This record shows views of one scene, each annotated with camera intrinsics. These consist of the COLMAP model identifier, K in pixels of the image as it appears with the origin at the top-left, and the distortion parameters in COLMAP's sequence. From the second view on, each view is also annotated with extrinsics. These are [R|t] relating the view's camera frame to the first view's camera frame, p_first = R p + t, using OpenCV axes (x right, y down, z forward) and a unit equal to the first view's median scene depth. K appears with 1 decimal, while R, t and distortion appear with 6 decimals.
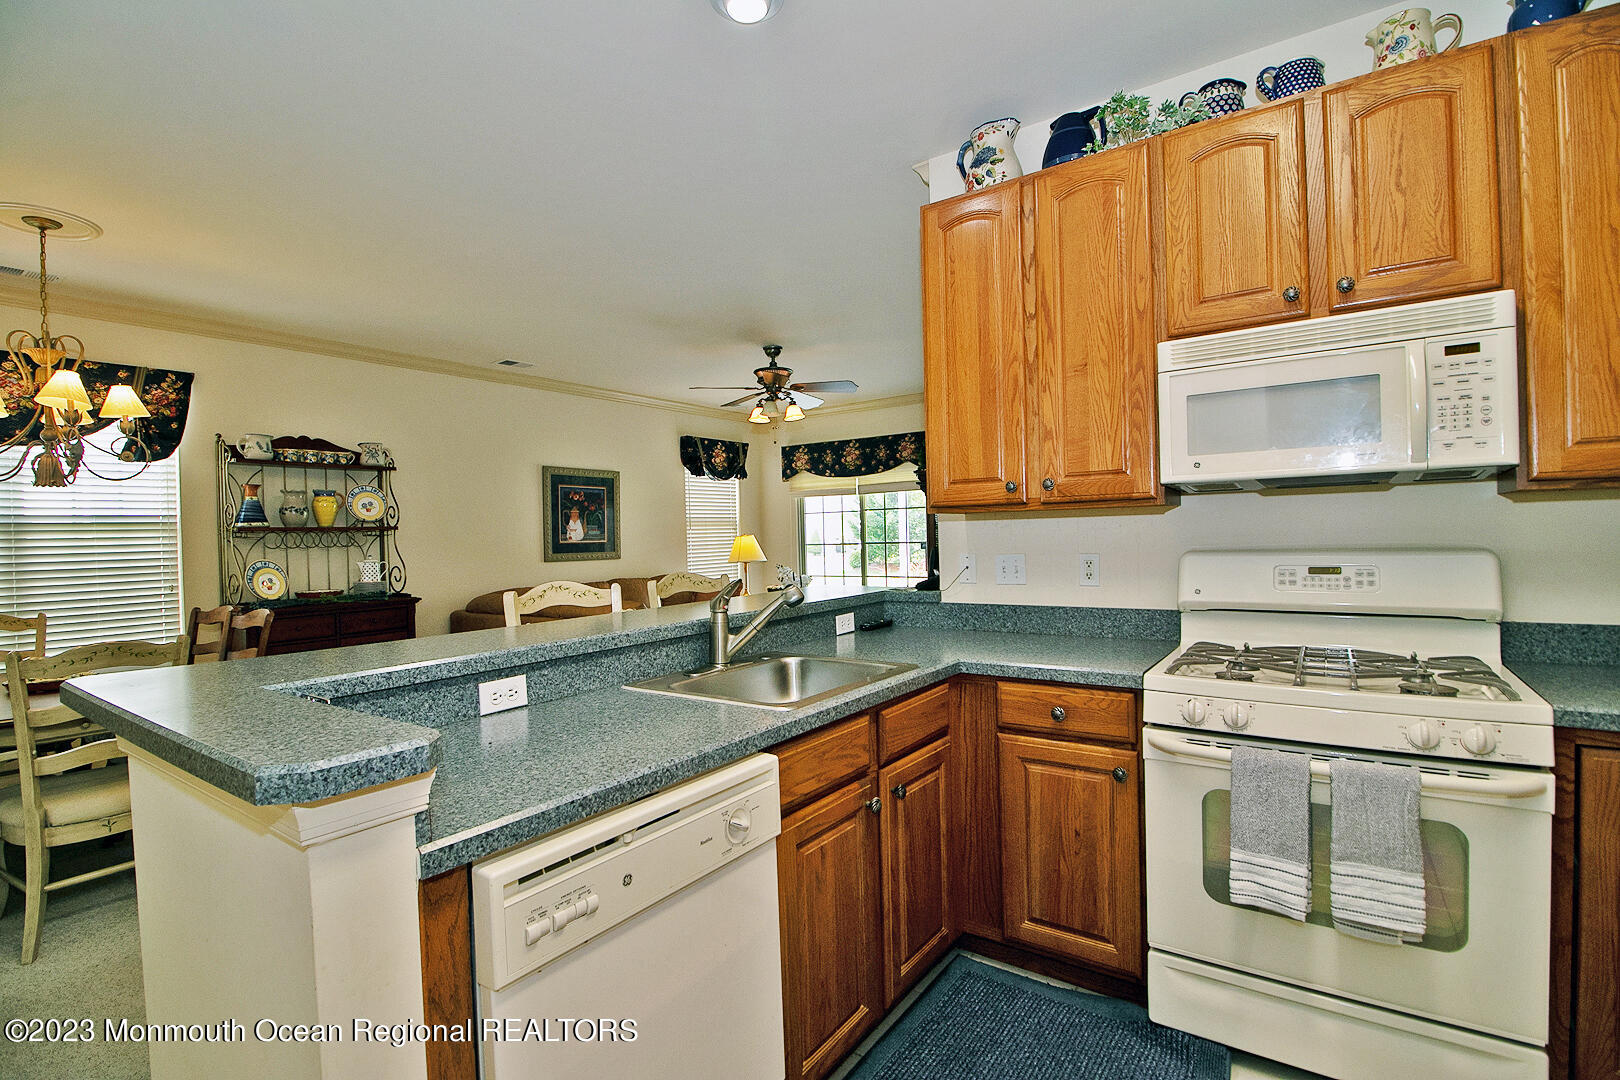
lens RADIAL K [[747.5, 0, 812.5], [0, 747.5, 541.4], [0, 0, 1]] dist [-0.002247, -0.011188]
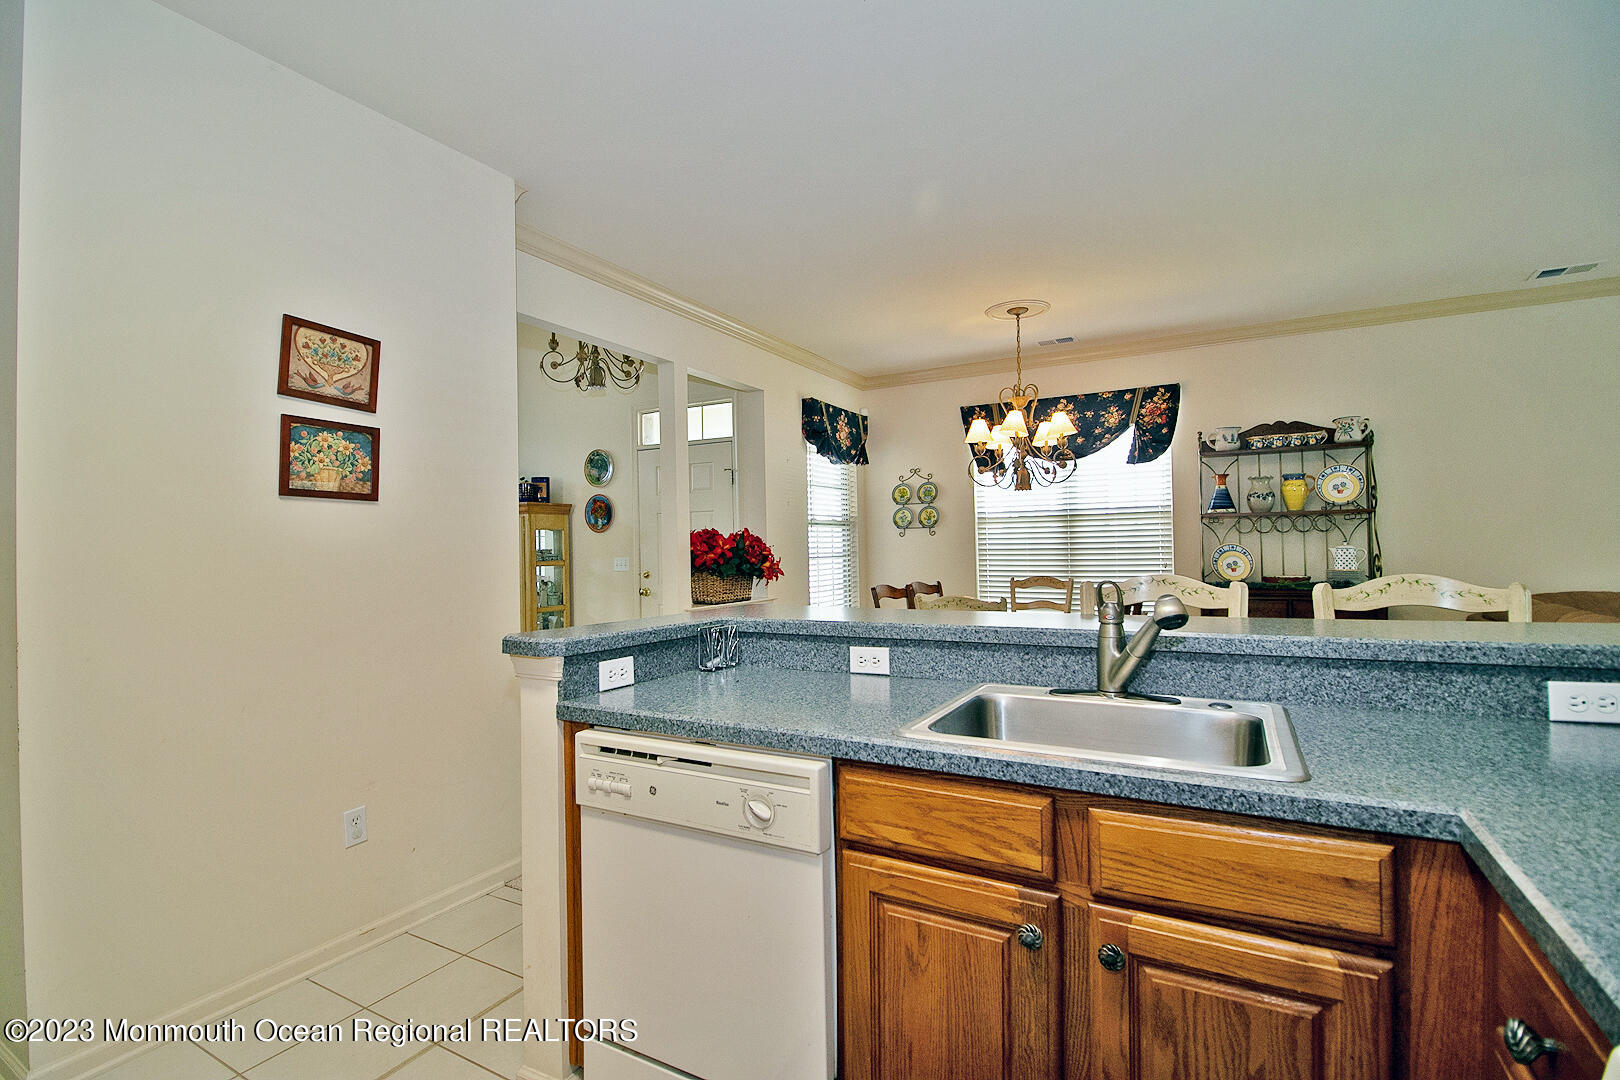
lens RADIAL K [[747.5, 0, 812.5], [0, 747.5, 541.4], [0, 0, 1]] dist [-0.002247, -0.011188]
pose [[0.110942, 0.016367, -0.993692, 0.226074], [0.006597, 0.999830, 0.017204, -0.000797], [0.993805, -0.008464, 0.110815, 0.238608]]
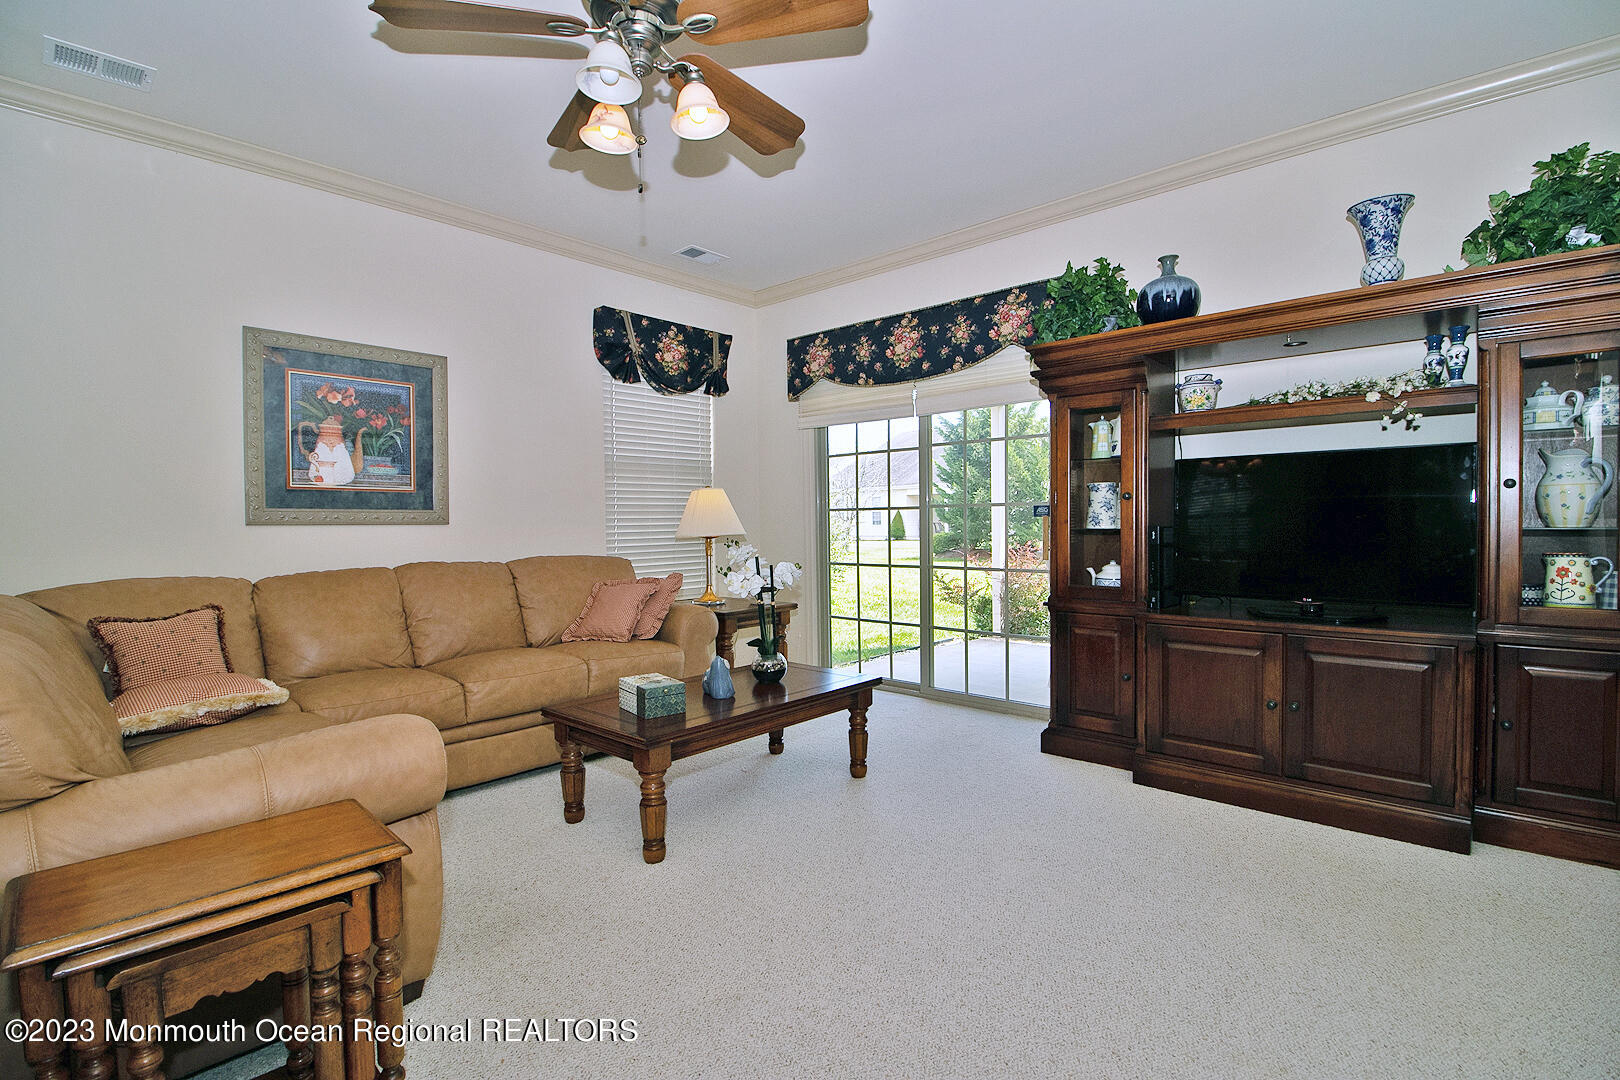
lens RADIAL K [[747.5, 0, 812.5], [0, 747.5, 541.4], [0, 0, 1]] dist [-0.002247, -0.011188]
pose [[0.992849, 0.017901, -0.118025, 0.077192], [-0.015625, 0.999674, 0.020185, 0.027317], [0.118348, -0.018196, 0.992805, 0.667172]]
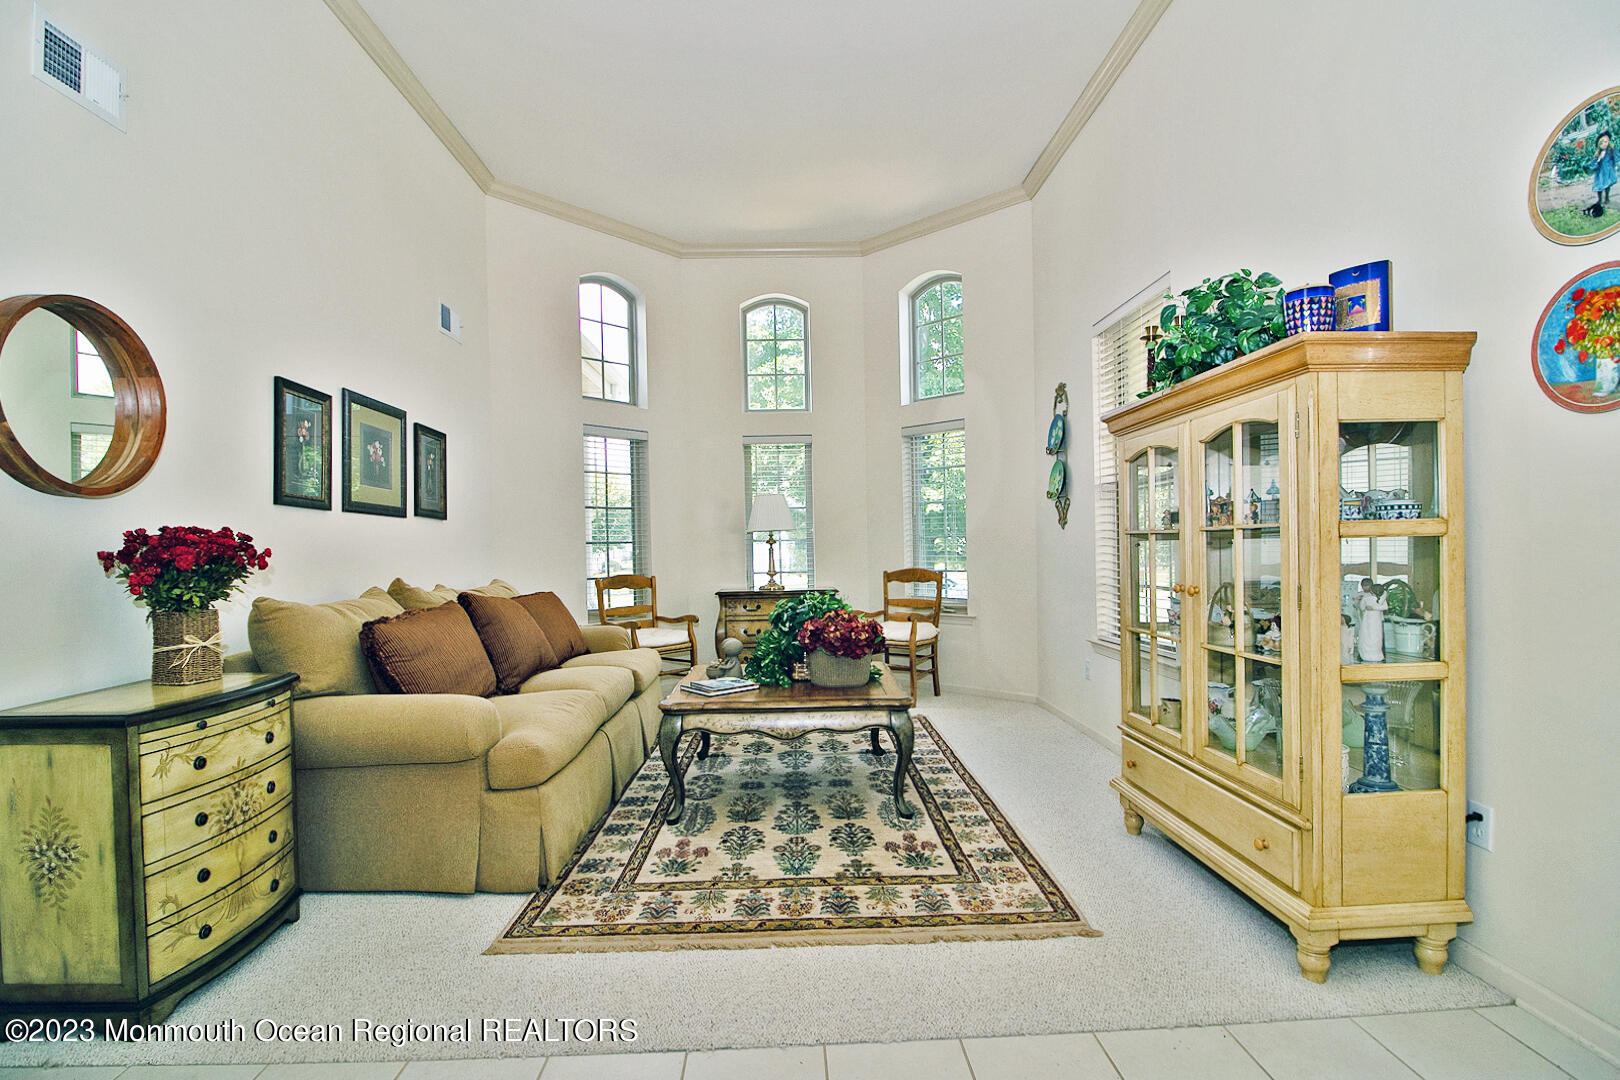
lens RADIAL K [[747.5, 0, 812.5], [0, 747.5, 541.4], [0, 0, 1]] dist [-0.002247, -0.011188]
pose [[-0.795601, 0.032514, -0.604948, -0.481396], [0.028972, 0.999458, 0.015614, 0.040909], [0.605128, -0.005104, -0.796112, 0.088679]]
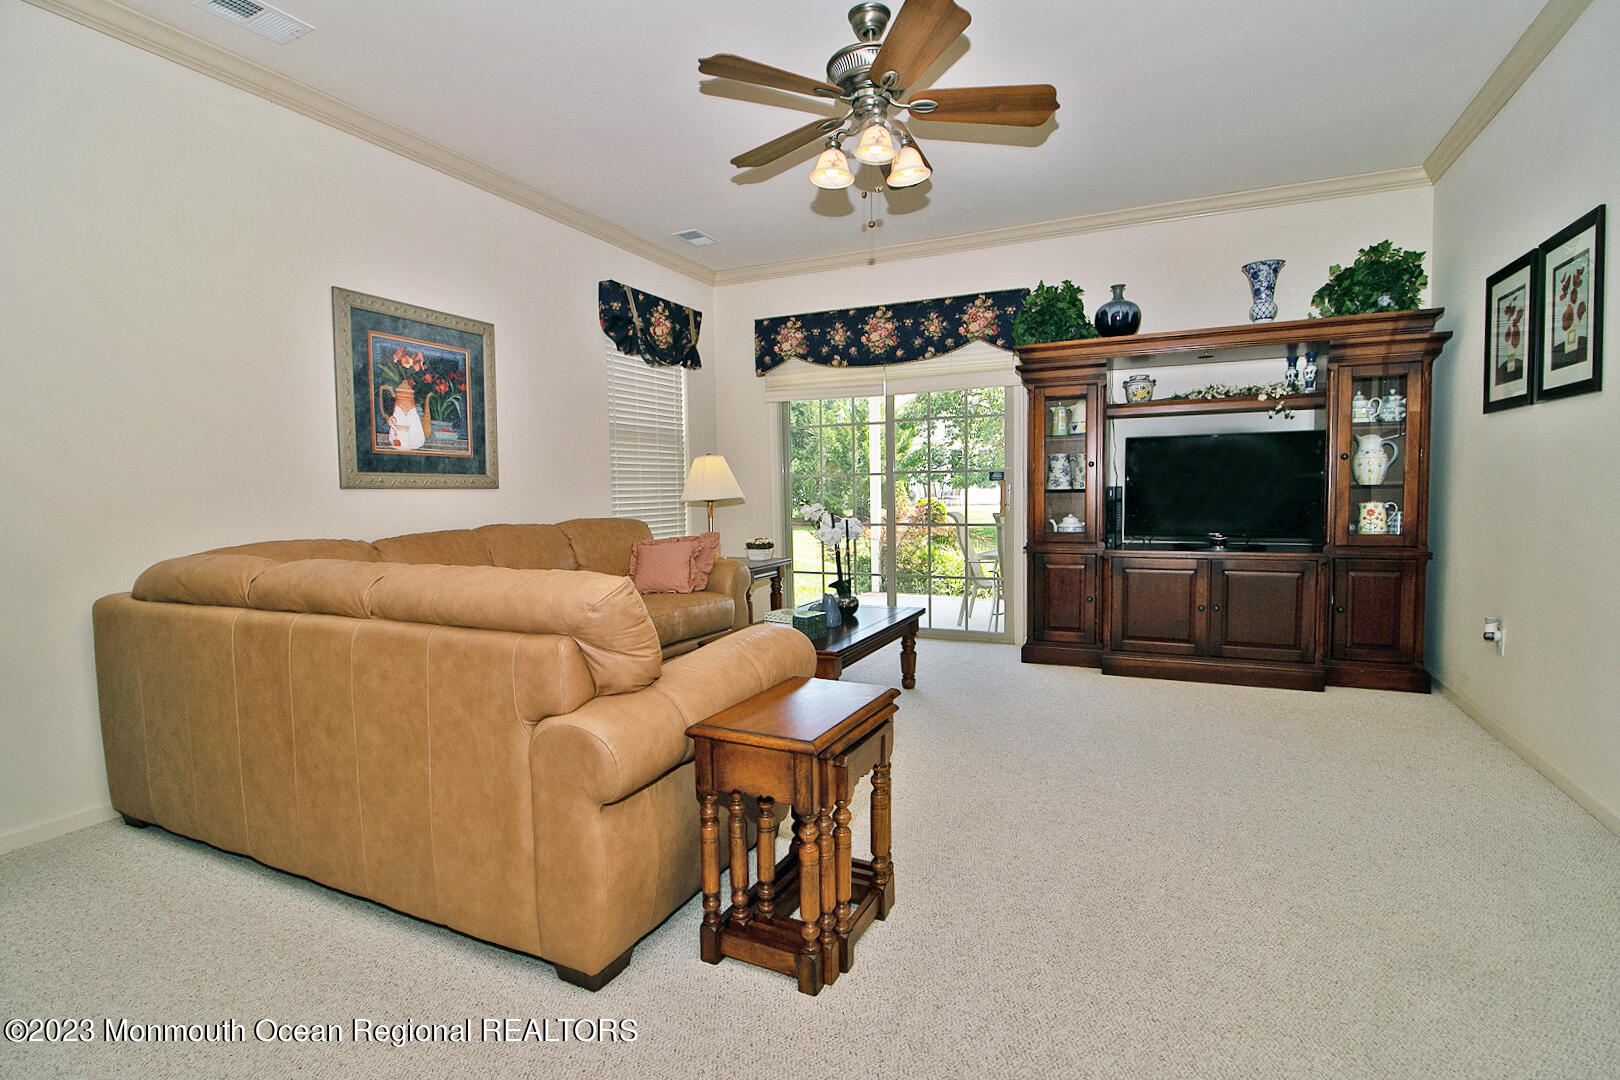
lens RADIAL K [[767.5, 0, 813.3], [0, 767.5, 540.6], [0, 0, 1]] dist [-0.001068, -0.012723]
pose [[0.983206, -0.002711, 0.182480, -0.175921], [-0.007119, 0.998559, 0.053197, 0.038914], [-0.182361, -0.053603, 0.981769, 0.540862]]
